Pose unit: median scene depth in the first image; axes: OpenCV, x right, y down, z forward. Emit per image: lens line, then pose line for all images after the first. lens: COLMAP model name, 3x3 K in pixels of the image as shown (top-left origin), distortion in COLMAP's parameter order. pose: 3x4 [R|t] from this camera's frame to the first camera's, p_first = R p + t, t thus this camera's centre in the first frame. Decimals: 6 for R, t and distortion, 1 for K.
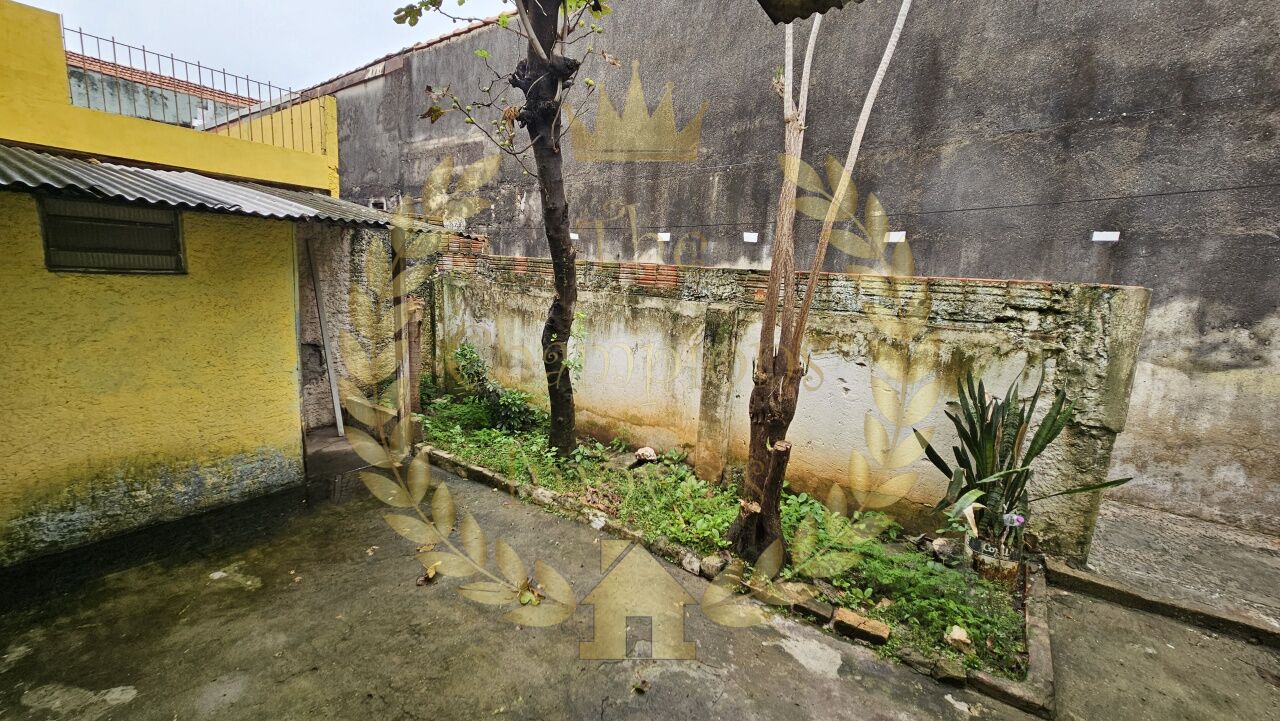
lens RADIAL K [[524.8, 0, 640.0], [0, 524.8, 360.5], [0, 0, 1]] dist [0.000403, 0.000000]
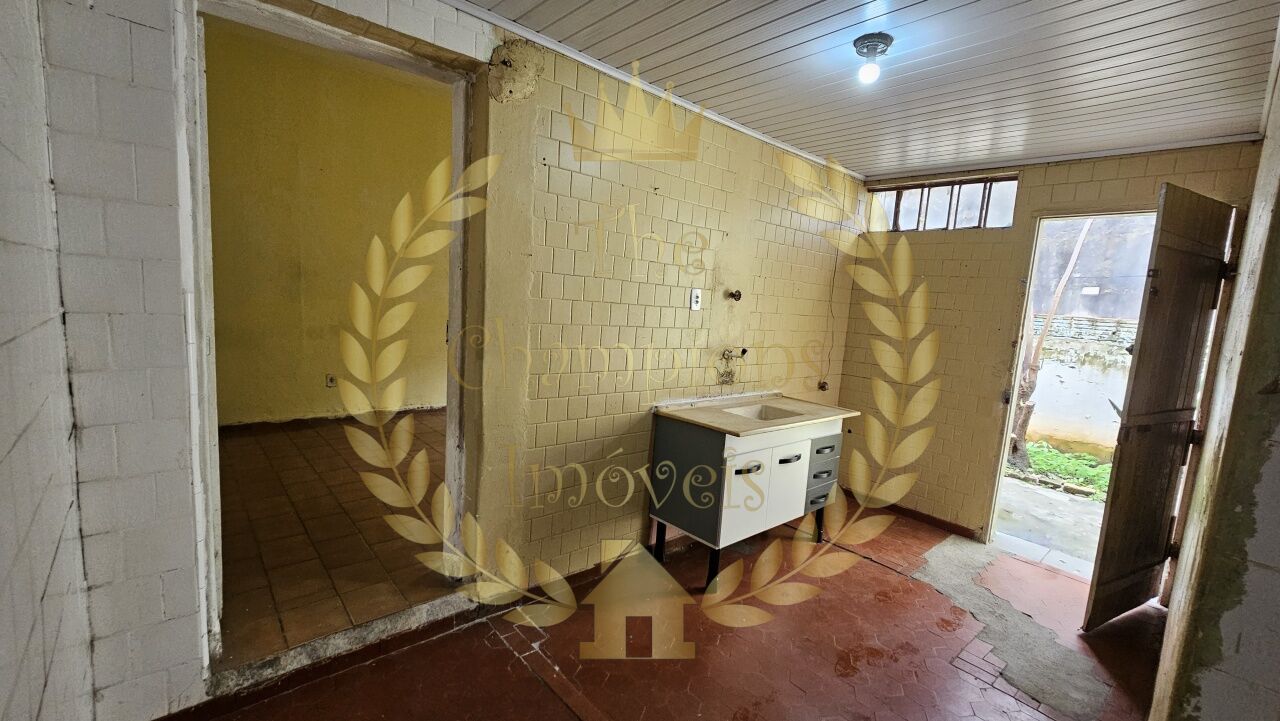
lens RADIAL K [[524.8, 0, 640.0], [0, 524.8, 360.5], [0, 0, 1]] dist [0.000403, 0.000000]
pose [[0.974018, 0.040462, -0.222828, -0.594216], [-0.051655, 0.997667, -0.044633, 0.137084], [0.220503, 0.054983, 0.973835, -1.024907]]
